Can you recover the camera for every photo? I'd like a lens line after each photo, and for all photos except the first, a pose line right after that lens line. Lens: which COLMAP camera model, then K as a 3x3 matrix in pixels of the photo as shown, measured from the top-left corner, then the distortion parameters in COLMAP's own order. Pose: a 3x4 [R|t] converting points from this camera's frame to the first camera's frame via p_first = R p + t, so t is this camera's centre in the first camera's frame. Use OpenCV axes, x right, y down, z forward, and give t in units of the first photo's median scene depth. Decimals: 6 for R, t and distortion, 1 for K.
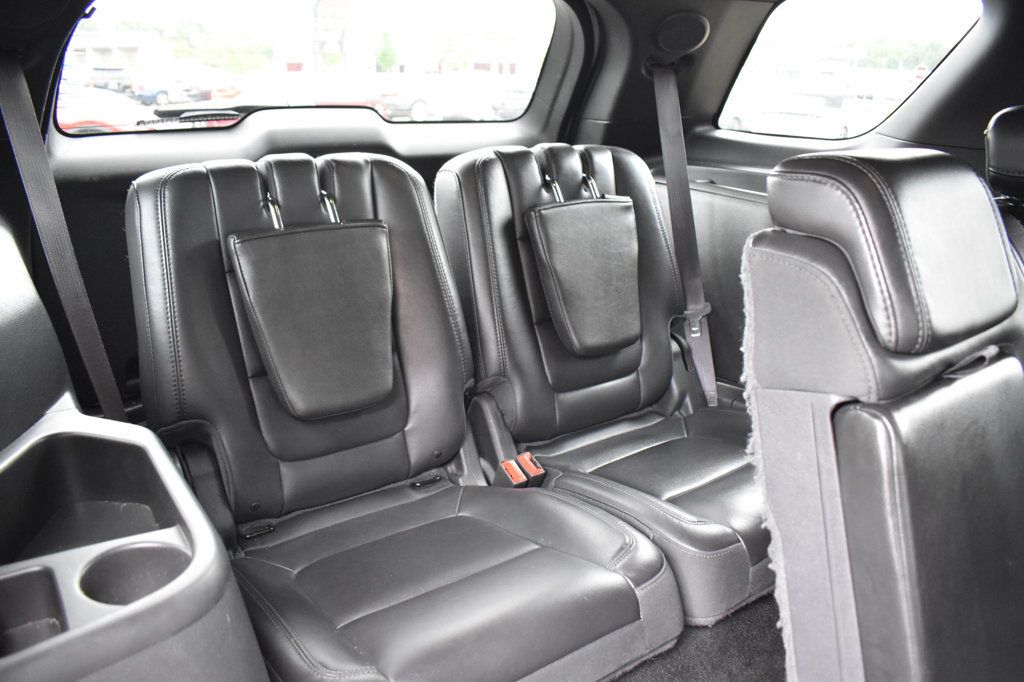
lens RADIAL K [[791.8, 0, 512.0], [0, 791.8, 341.0], [0, 0, 1]] dist [-0.090026, 0.008549]
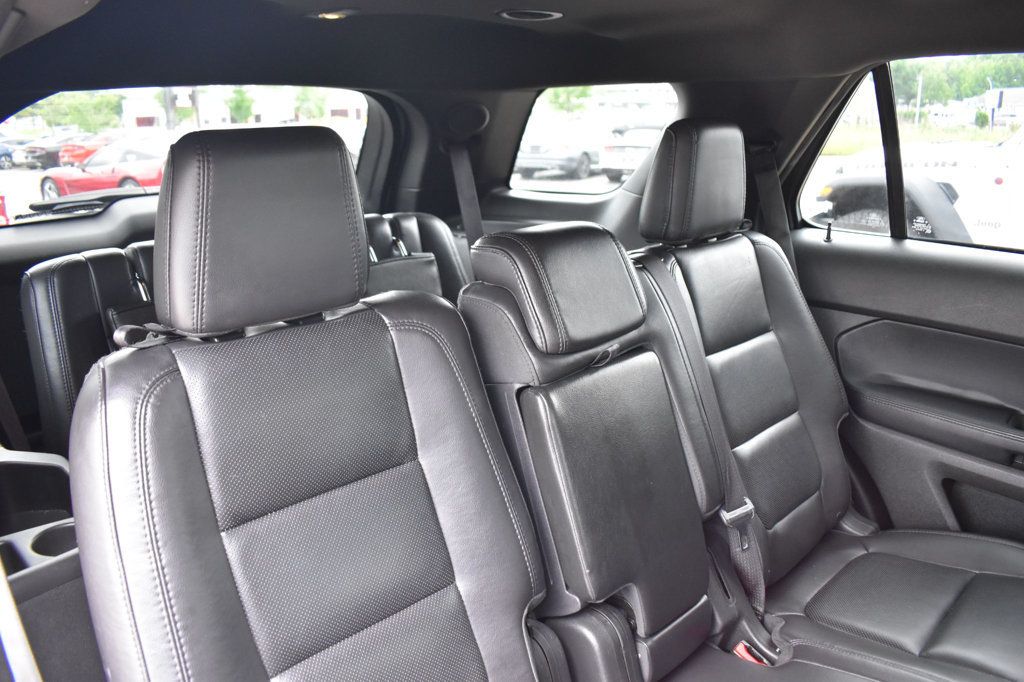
lens RADIAL K [[791.8, 0, 512.0], [0, 791.8, 341.0], [0, 0, 1]] dist [-0.090026, 0.008549]
pose [[0.984832, -0.079413, 0.154270, 0.069367], [0.086675, 0.995396, -0.040920, 0.020514], [-0.150310, 0.053671, 0.987181, -0.260273]]
